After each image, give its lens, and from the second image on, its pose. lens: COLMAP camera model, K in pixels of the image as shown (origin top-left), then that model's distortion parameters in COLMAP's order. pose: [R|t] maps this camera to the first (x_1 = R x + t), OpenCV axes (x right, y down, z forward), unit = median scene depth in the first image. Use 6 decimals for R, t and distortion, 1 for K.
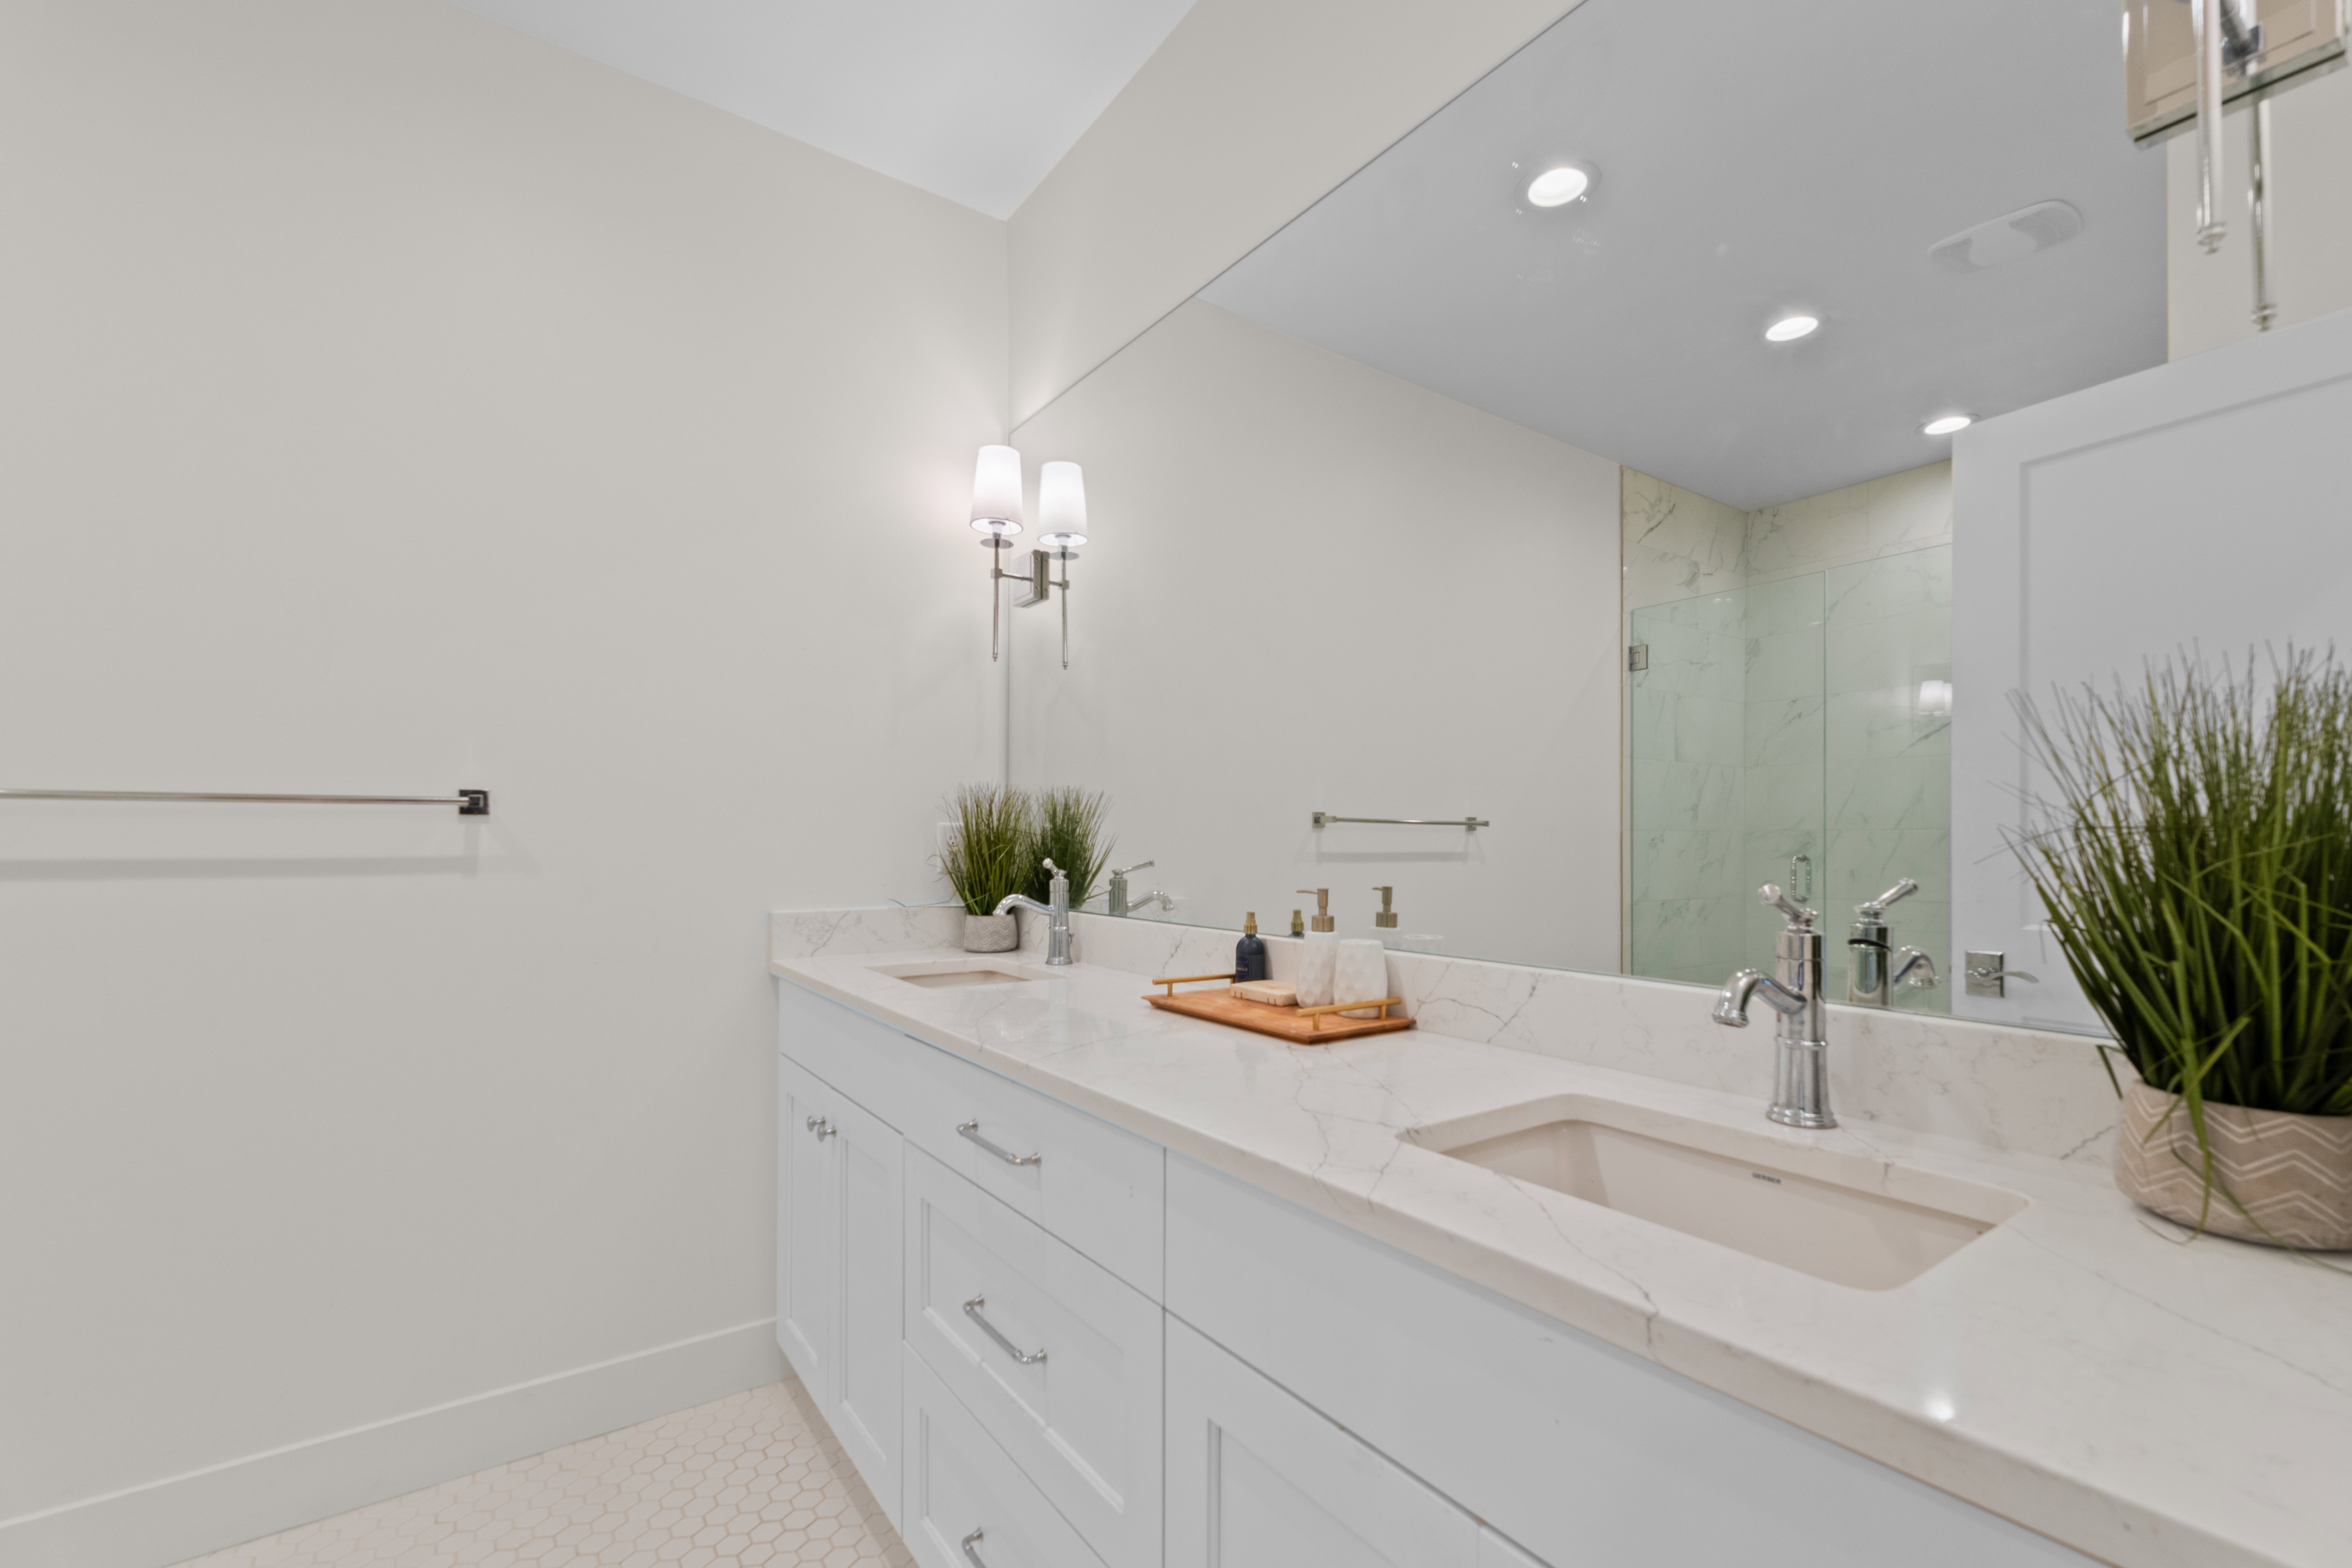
lens RADIAL K [[987.6, 0, 1157.3], [0, 987.6, 786.2], [0, 0, 1]] dist [0.002996, 0.000156]
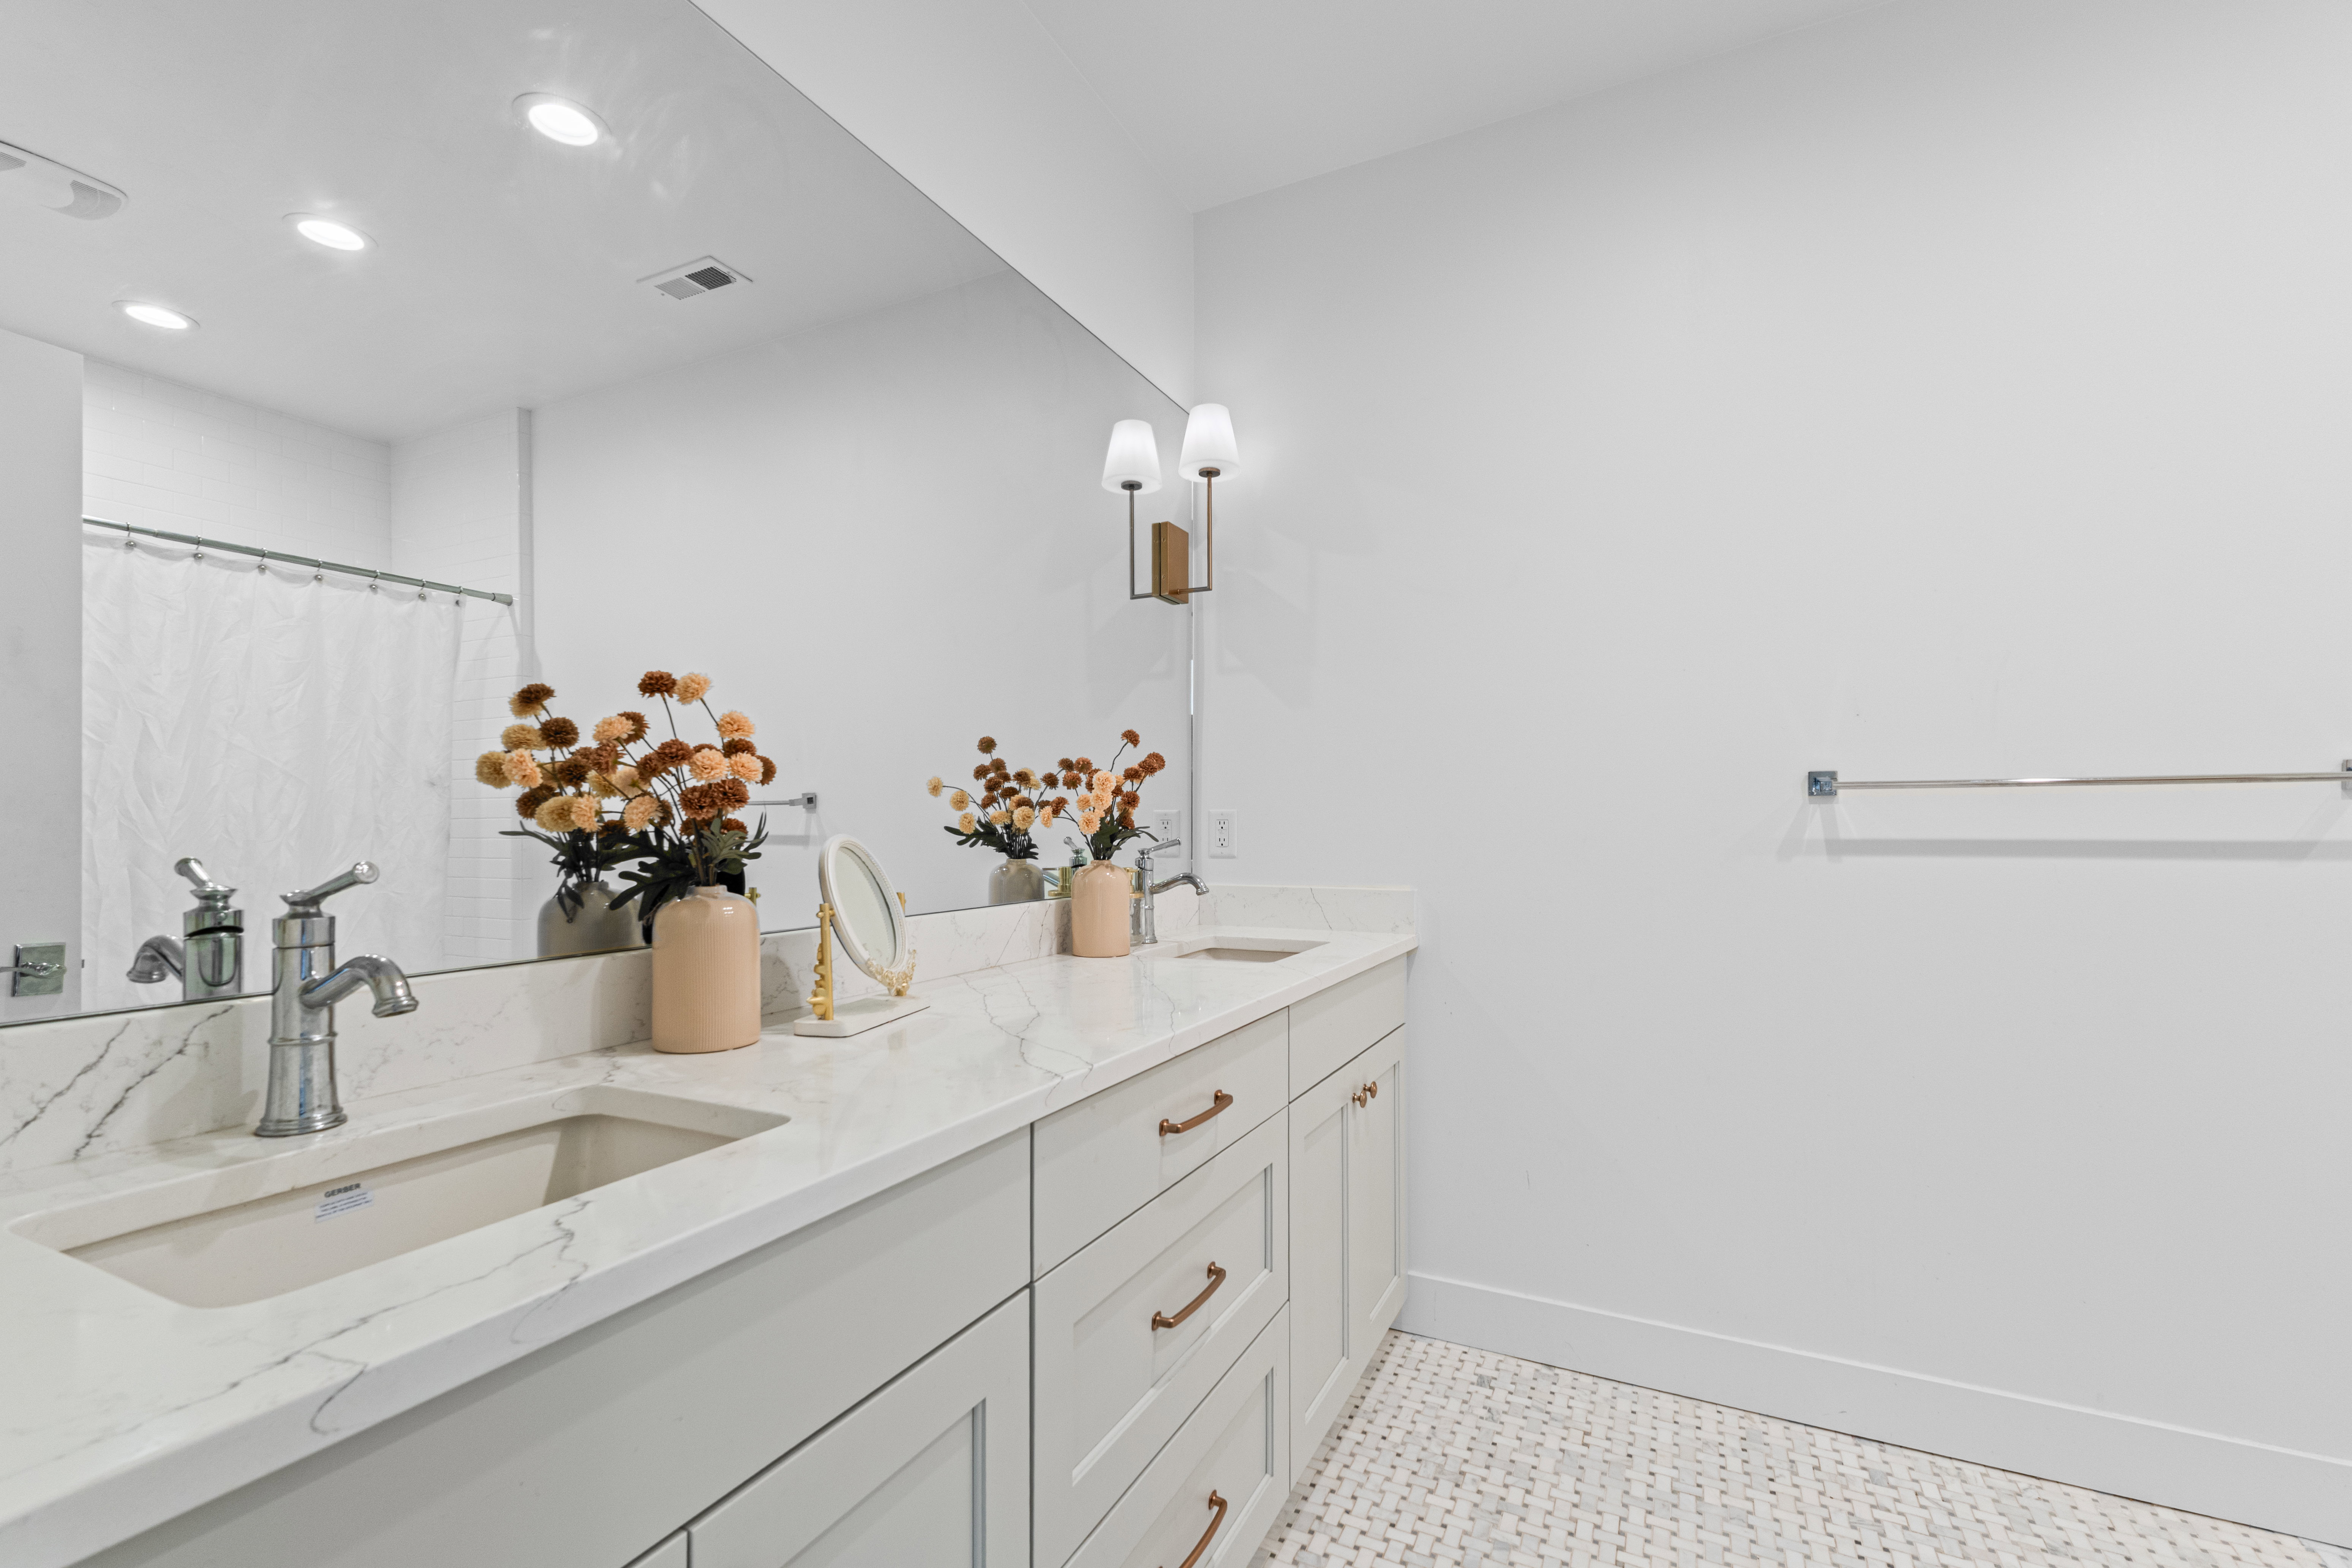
lens RADIAL K [[987.6, 0, 1157.3], [0, 987.6, 786.2], [0, 0, 1]] dist [0.002996, 0.000156]
pose [[0.453161, -0.034905, -0.890745, 0.636760], [0.052309, 0.998552, -0.012518, 0.026101], [0.889892, -0.040922, 0.454331, 0.446364]]
